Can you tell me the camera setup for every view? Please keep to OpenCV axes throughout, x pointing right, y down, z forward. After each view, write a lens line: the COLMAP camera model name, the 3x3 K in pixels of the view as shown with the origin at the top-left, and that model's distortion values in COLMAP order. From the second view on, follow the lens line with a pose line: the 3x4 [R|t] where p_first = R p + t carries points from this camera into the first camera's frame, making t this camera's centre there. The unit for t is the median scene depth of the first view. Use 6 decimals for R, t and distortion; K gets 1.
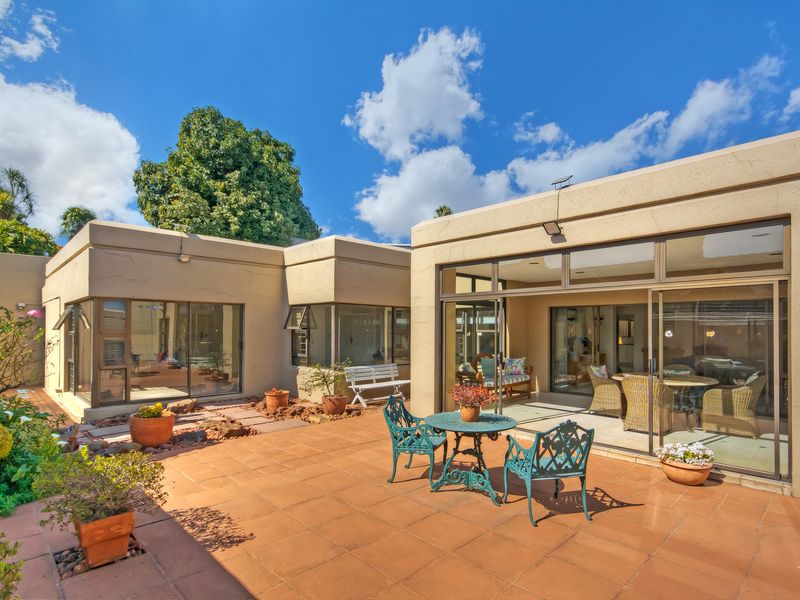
lens RADIAL K [[432.1, 0, 415.8], [0, 432.1, 327.1], [0, 0, 1]] dist [0.007637, 0.000256]
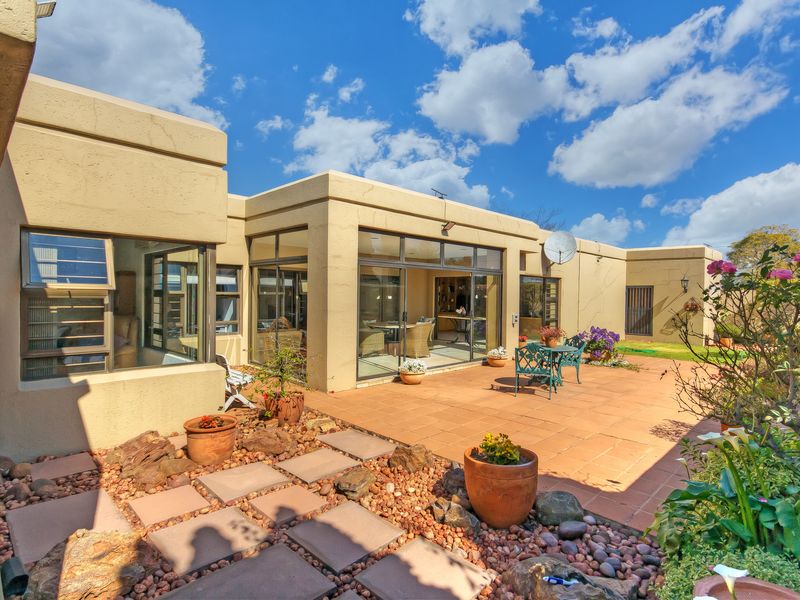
lens RADIAL K [[432.1, 0, 400.7], [0, 432.1, 299.0], [0, 0, 1]] dist [0.007637, 0.000256]
pose [[0.000327, -0.014089, 0.999901, -0.958299], [-0.020411, 0.999692, 0.014092, 0.003543], [-0.999792, -0.020413, 0.000039, 0.948237]]
